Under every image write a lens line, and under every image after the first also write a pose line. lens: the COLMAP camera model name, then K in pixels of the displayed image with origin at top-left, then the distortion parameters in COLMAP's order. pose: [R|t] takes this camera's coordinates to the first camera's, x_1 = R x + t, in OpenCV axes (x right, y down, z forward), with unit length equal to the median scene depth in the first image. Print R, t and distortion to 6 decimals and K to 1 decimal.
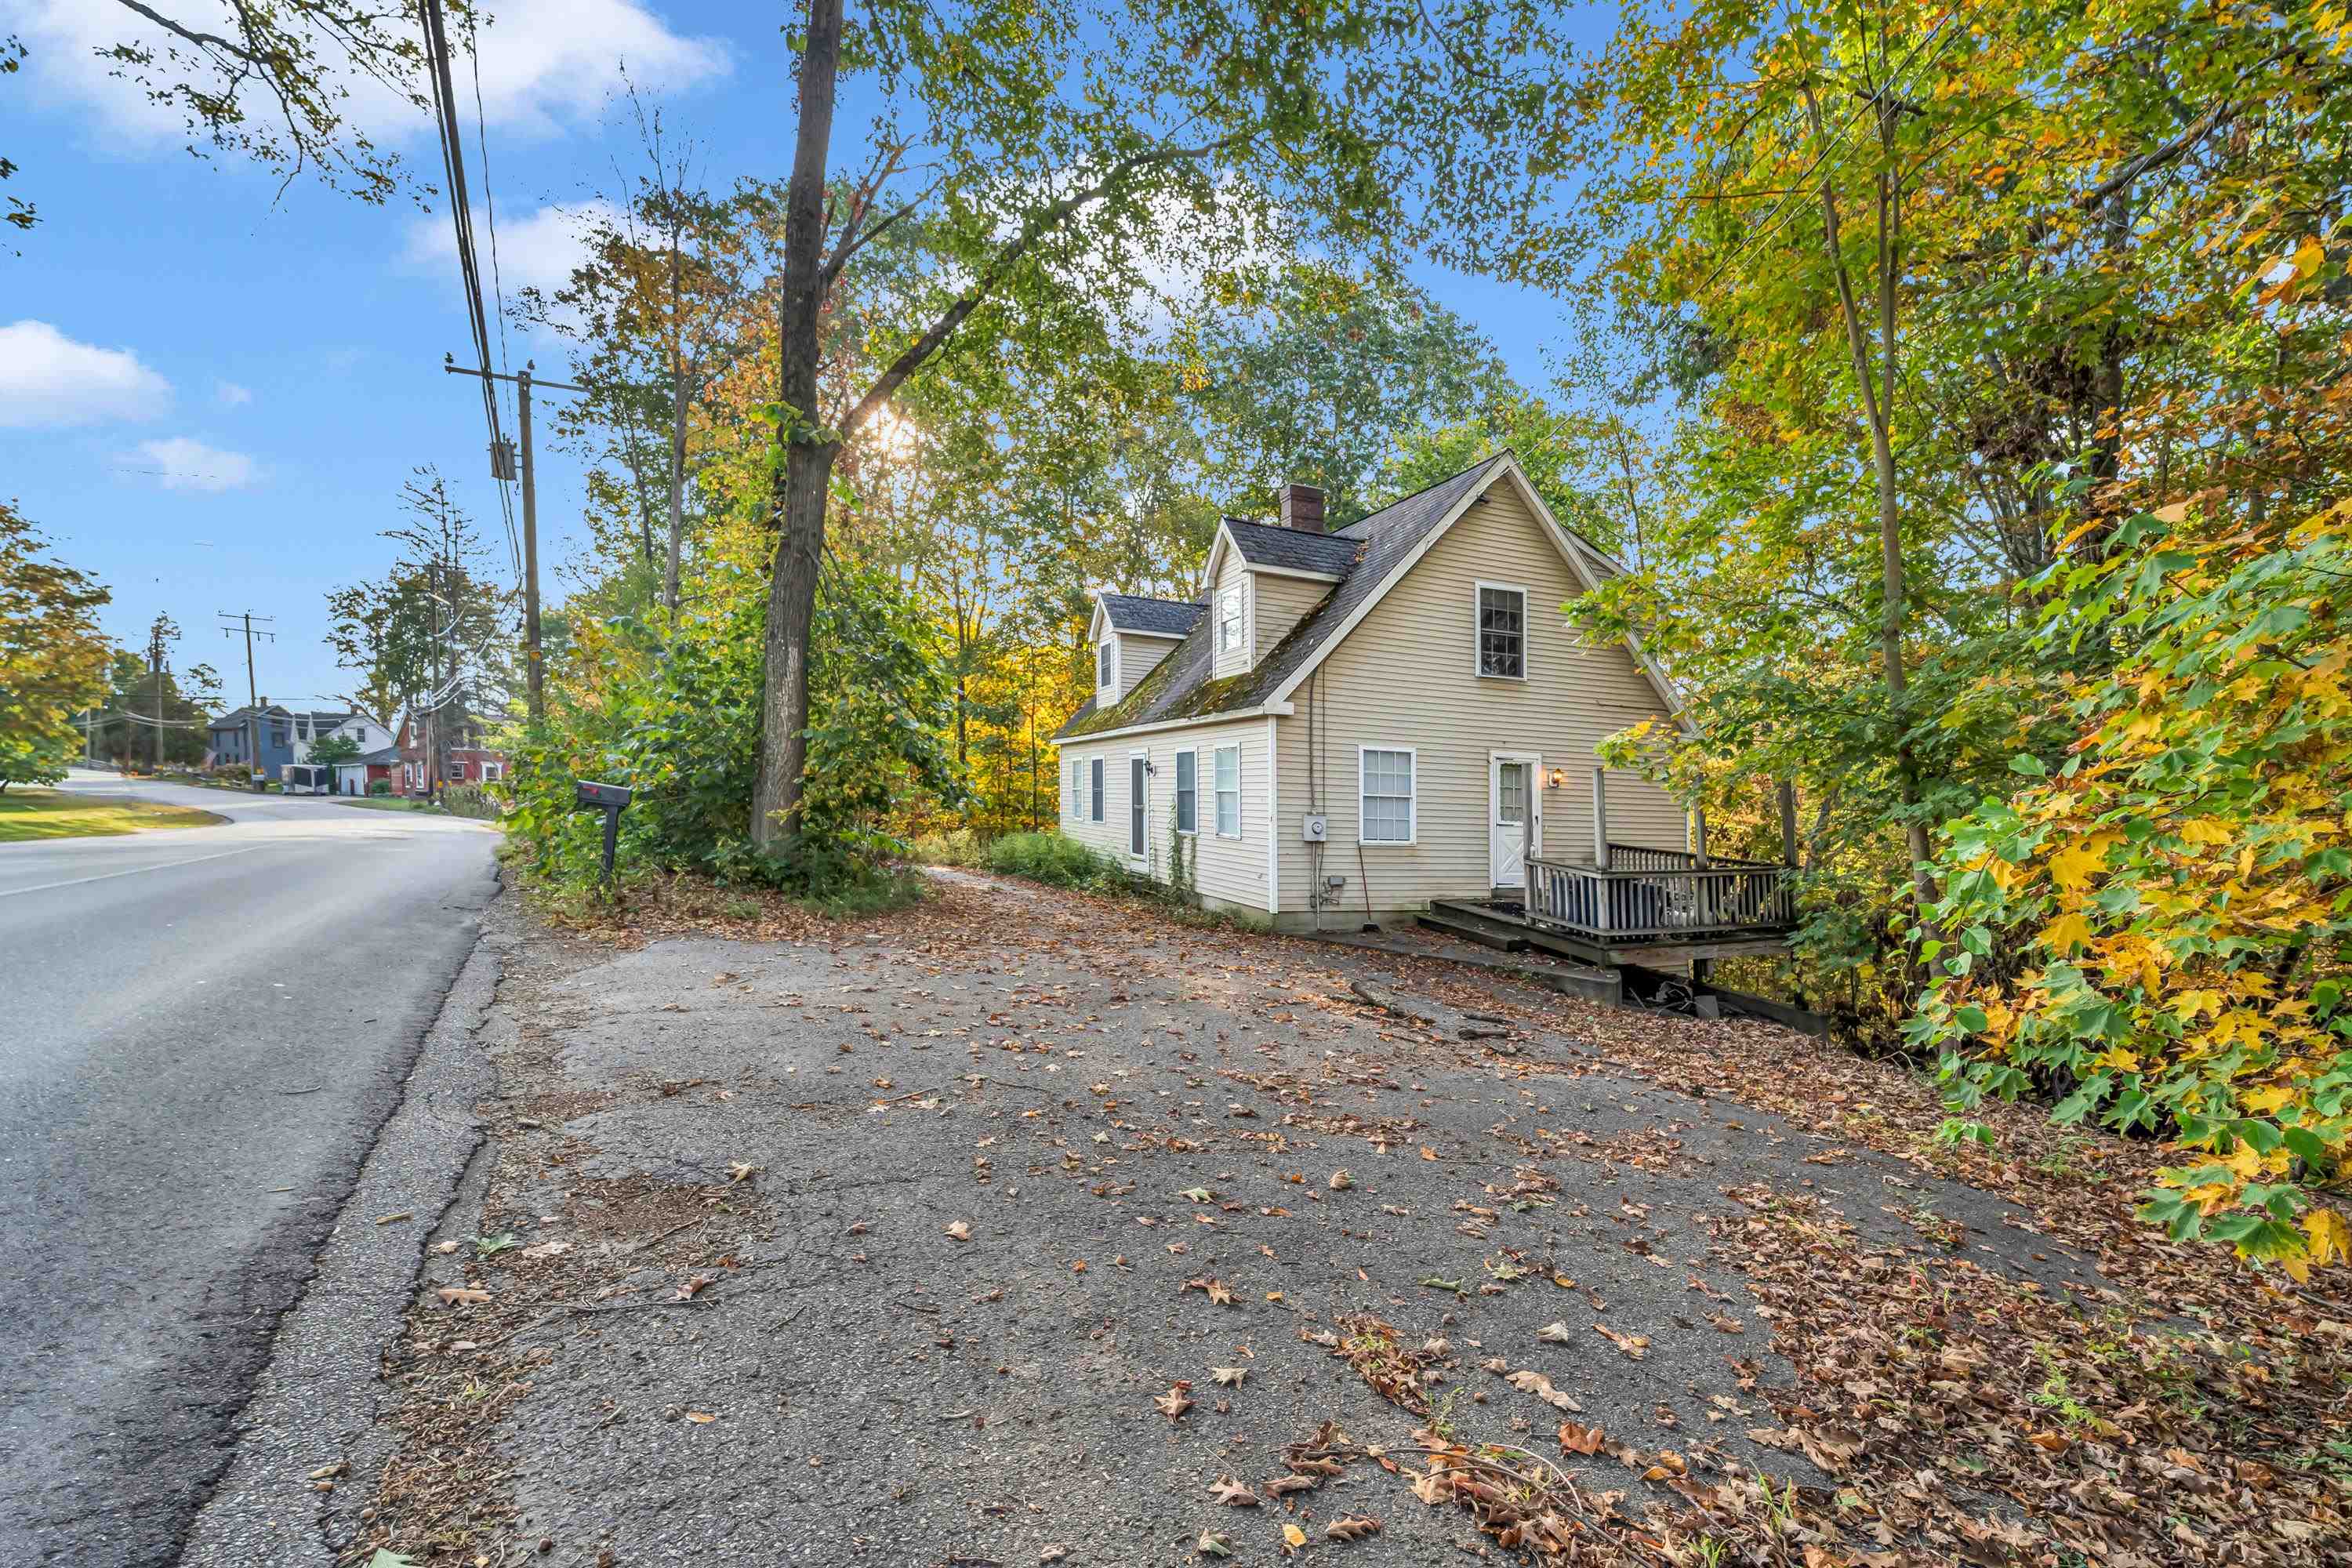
lens RADIAL K [[1105.4, 0, 1188.7], [0, 1105.4, 675.2], [0, 0, 1]] dist [0.002429, 0.000637]
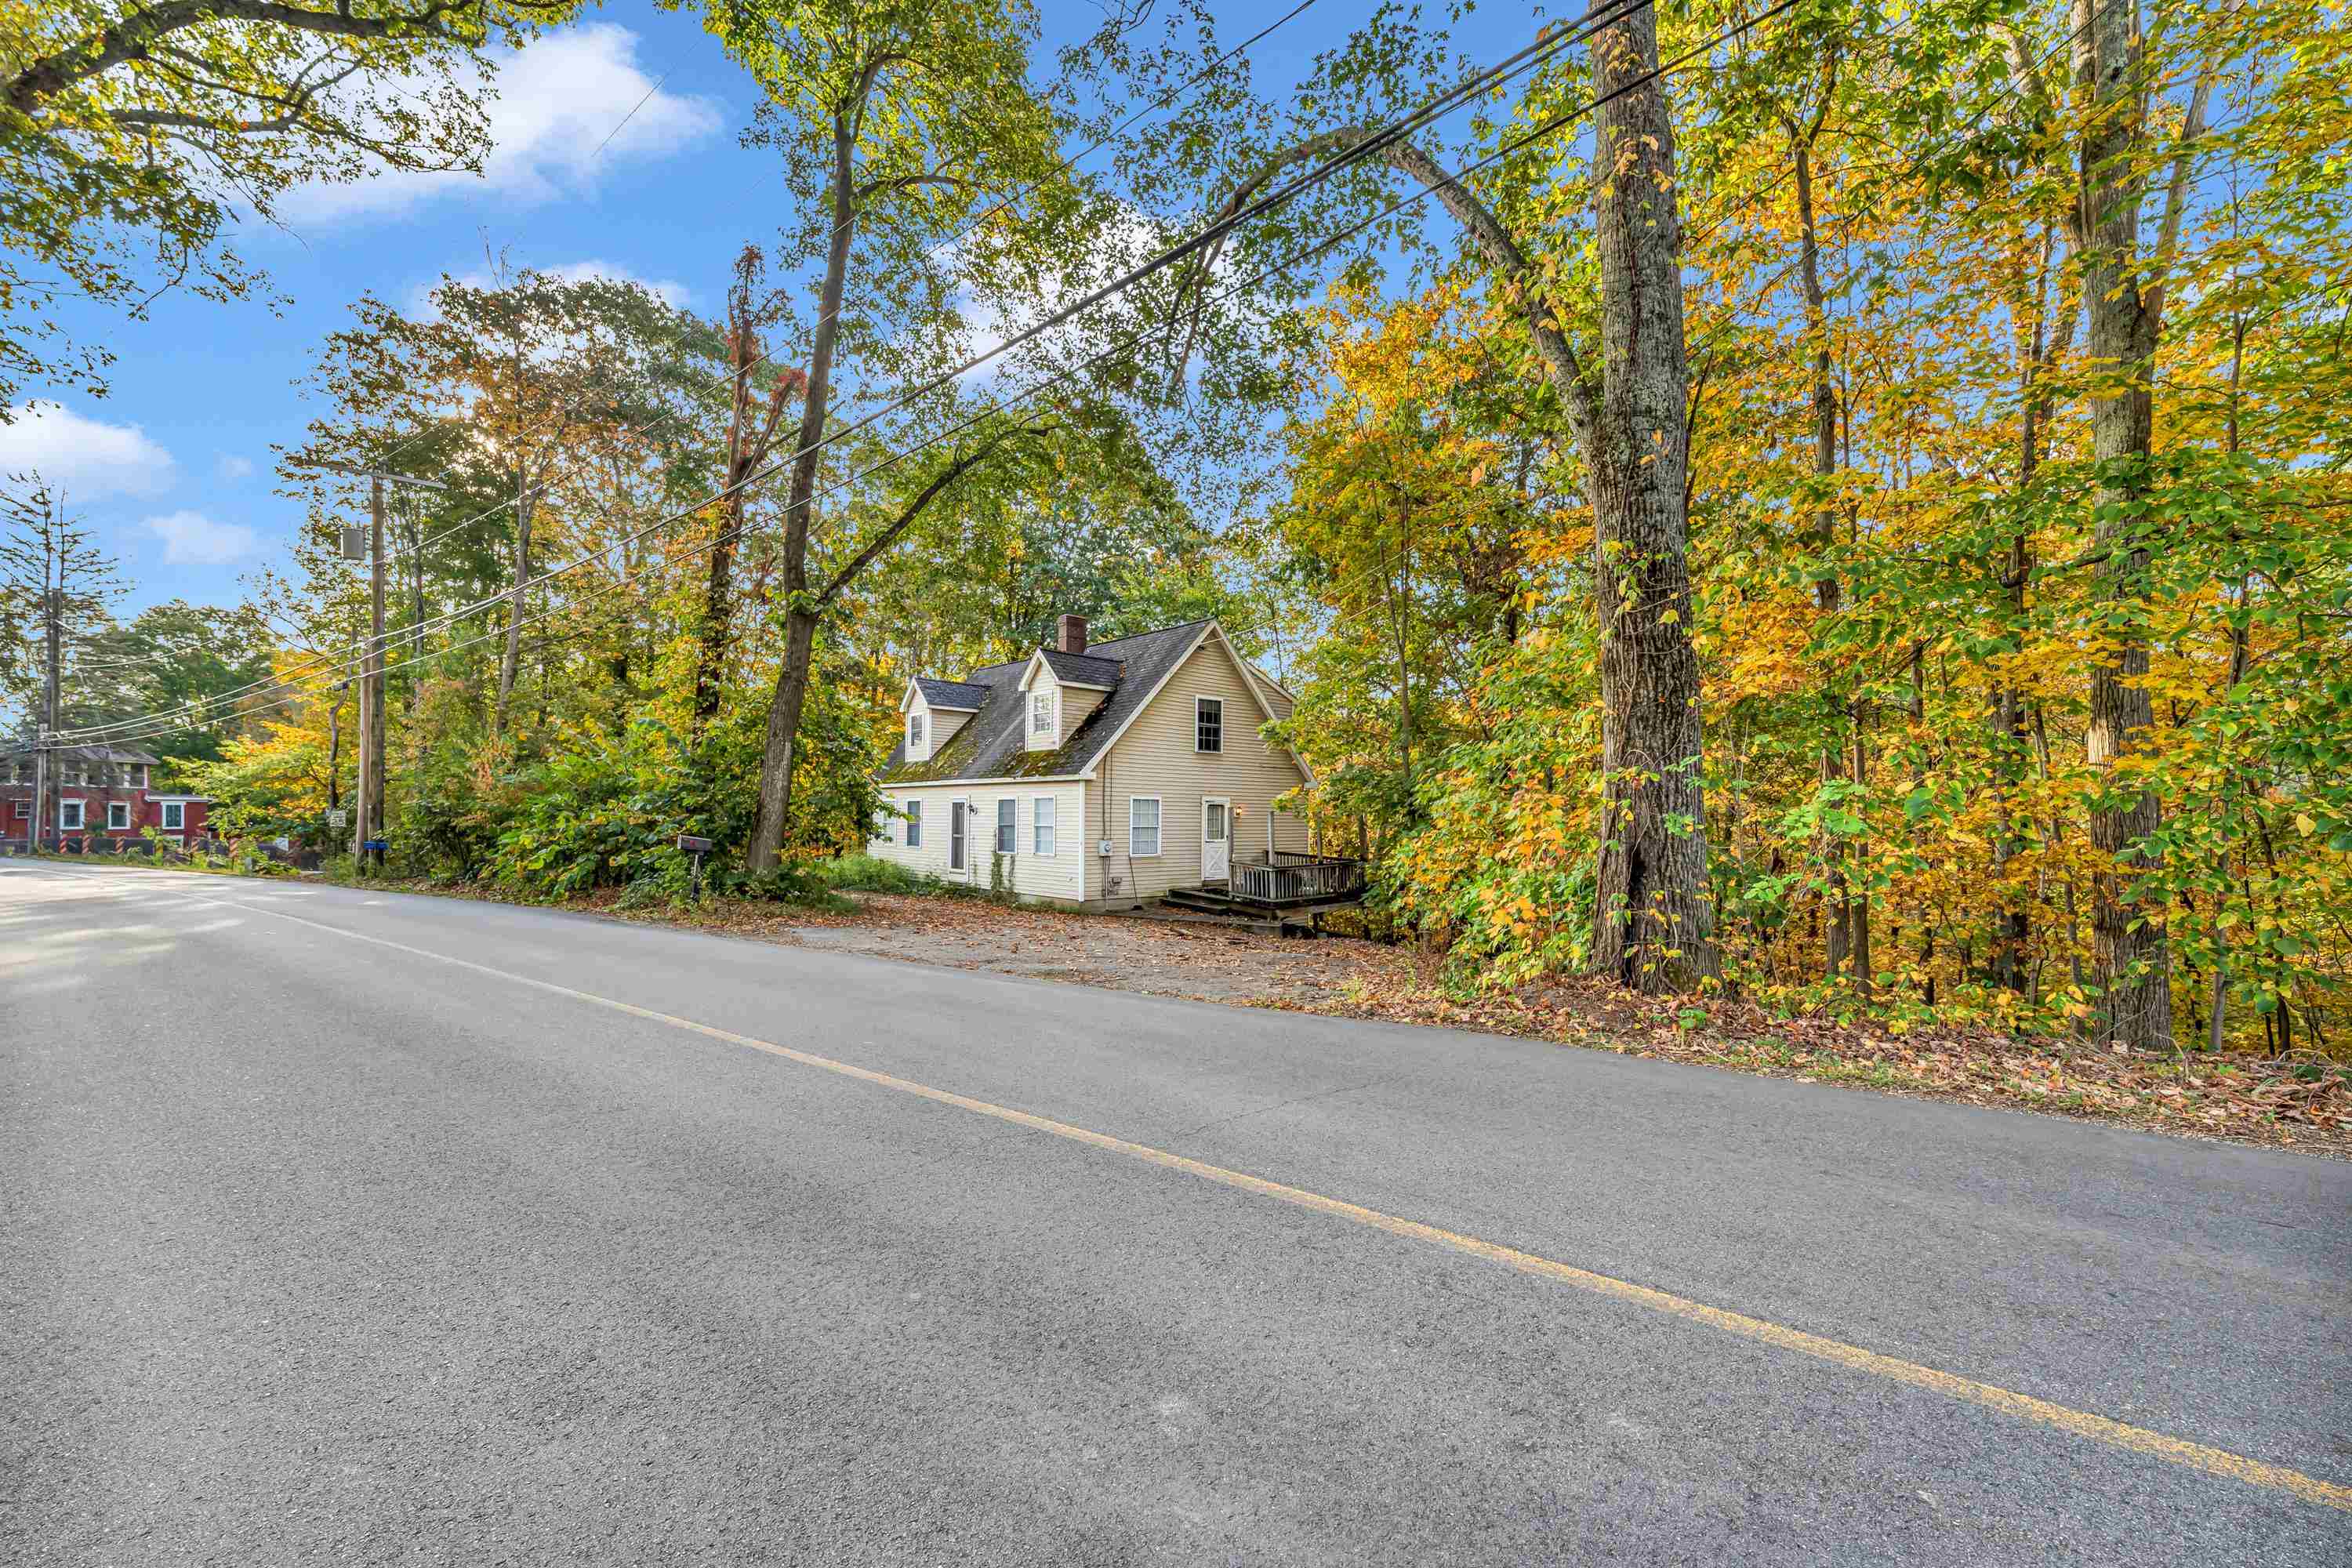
lens RADIAL K [[1105.4, 0, 1188.7], [0, 1105.4, 675.2], [0, 0, 1]] dist [0.002429, 0.000637]
pose [[0.943259, 0.017828, 0.331580, -0.295515], [-0.015573, 0.999834, -0.009459, -0.097310], [-0.331694, 0.003759, 0.943380, -0.548870]]
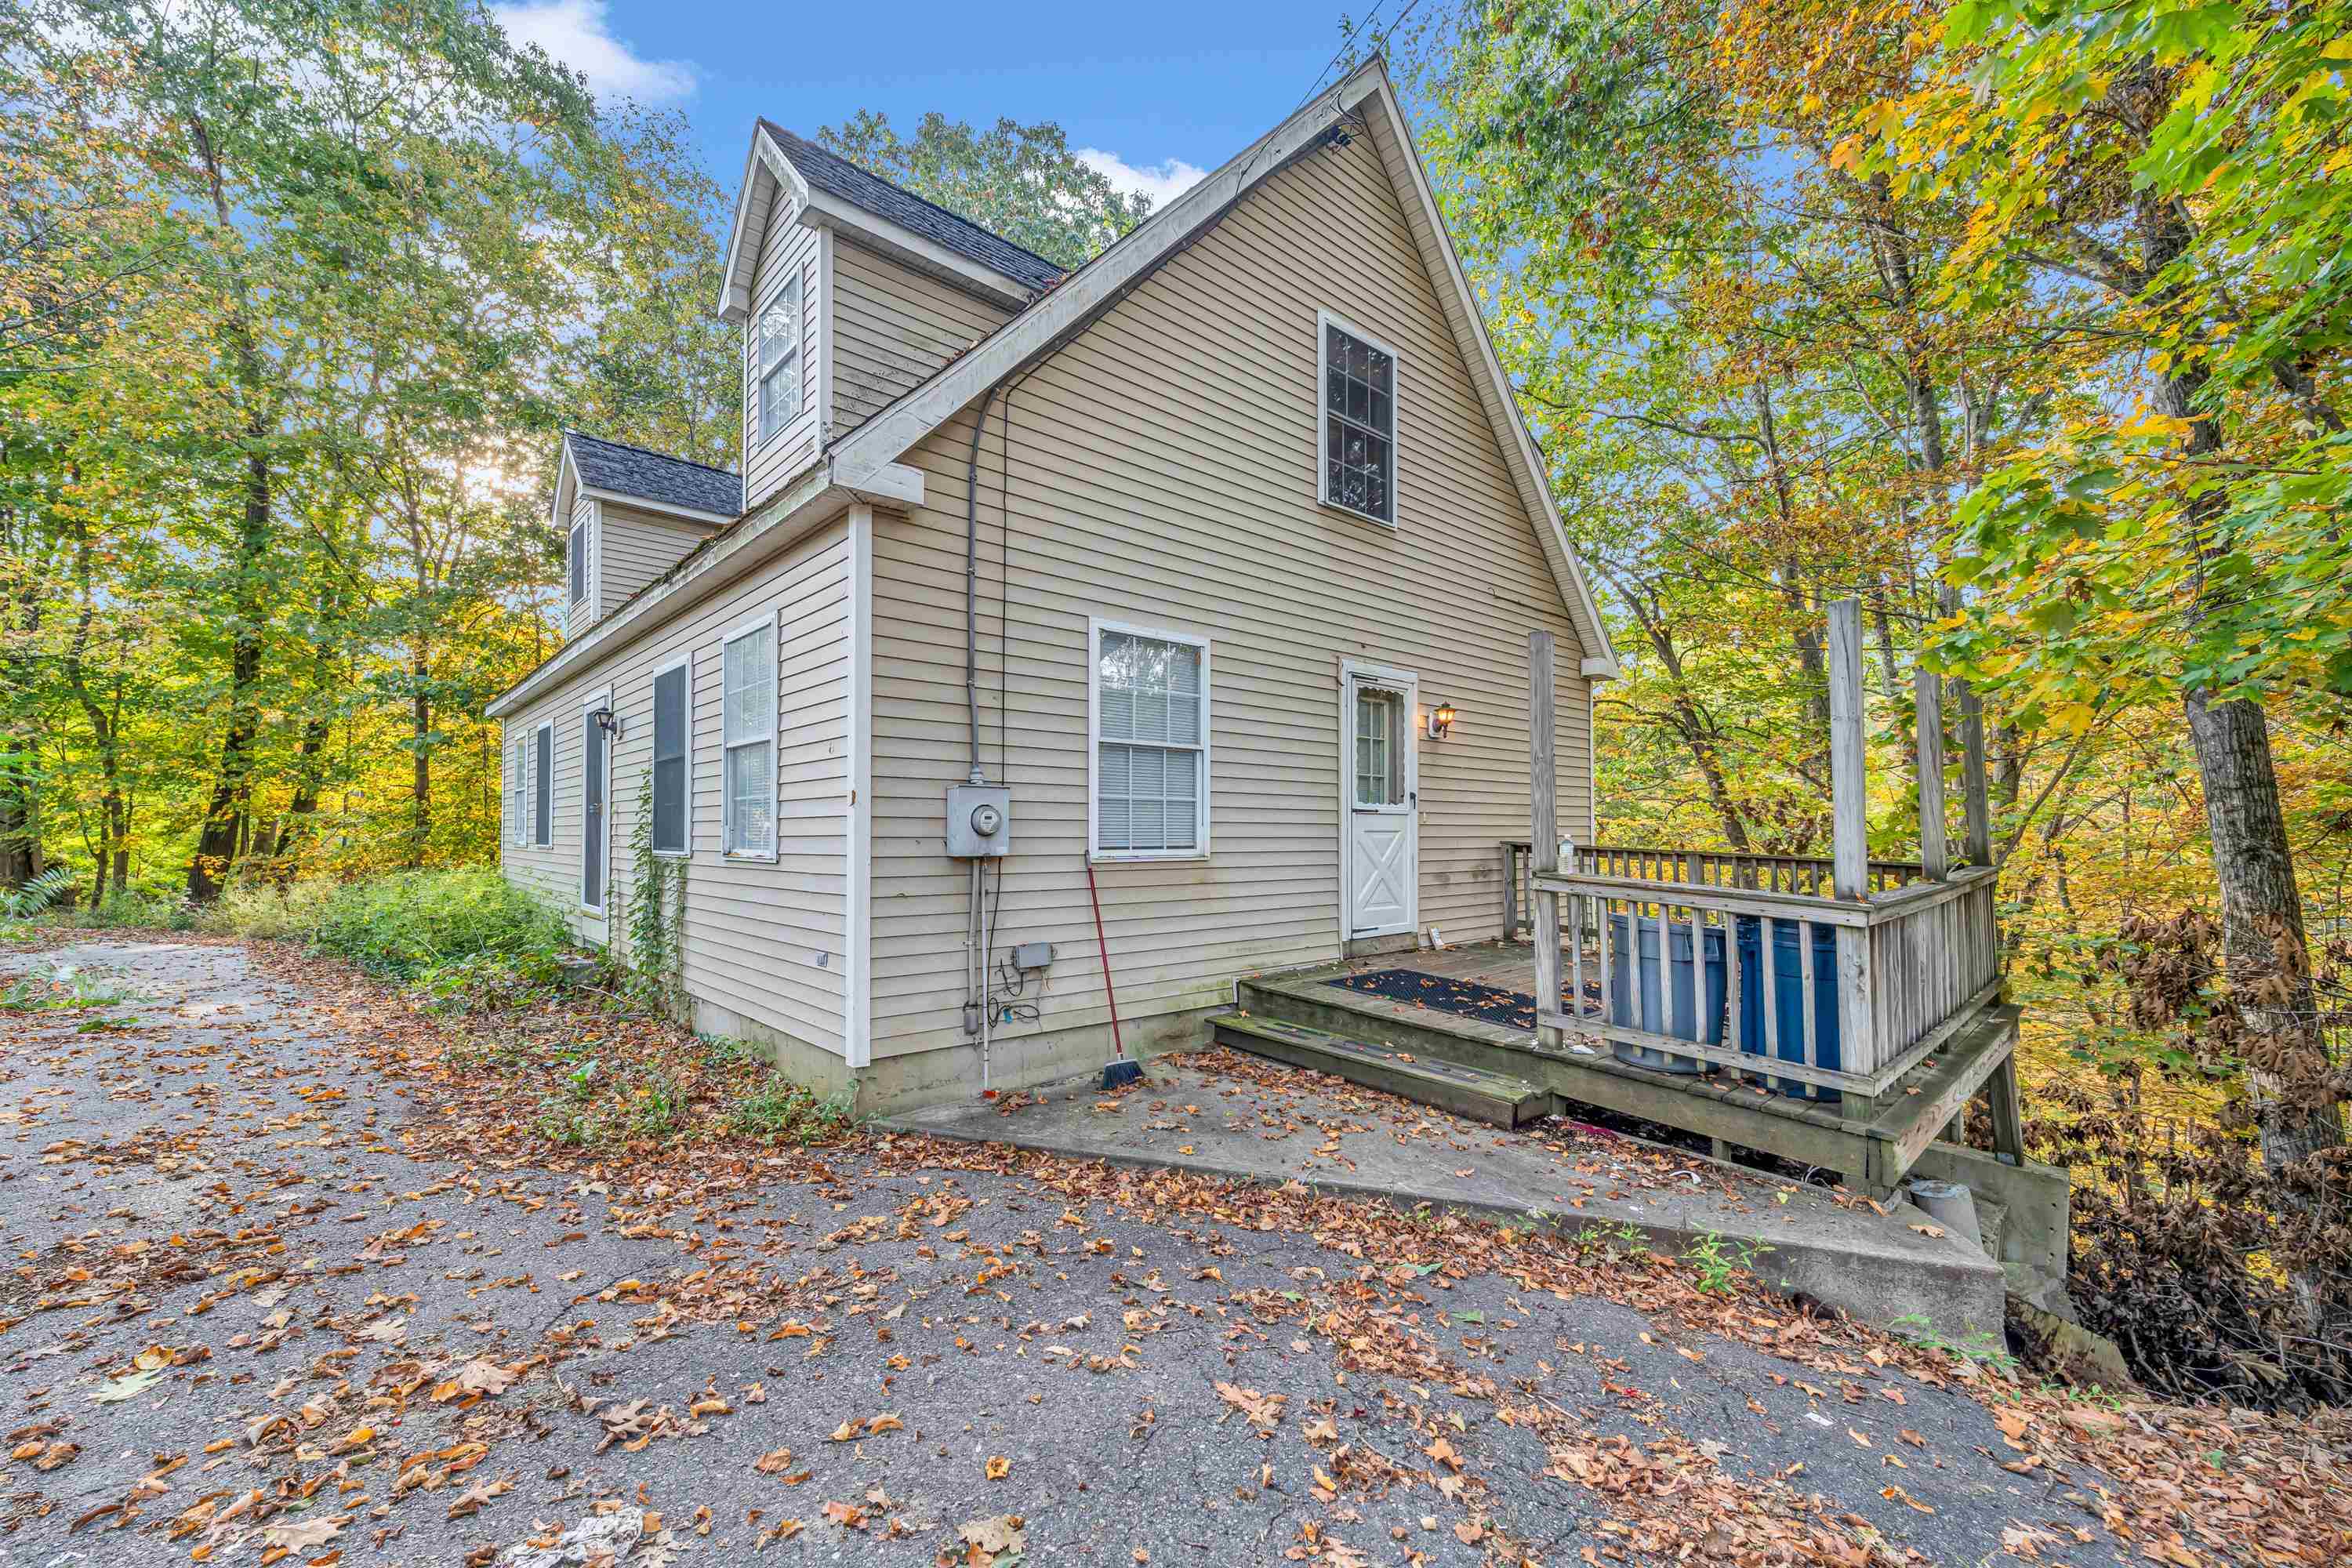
lens RADIAL K [[932.6, 0, 1196.0], [0, 932.6, 747.7], [0, 0, 1]] dist [0.001577, 0.000091]
pose [[0.932065, 0.003431, 0.362275, 0.063576], [-0.011328, 0.999742, 0.019679, 0.098896], [-0.362114, -0.022446, 0.931864, 0.633711]]
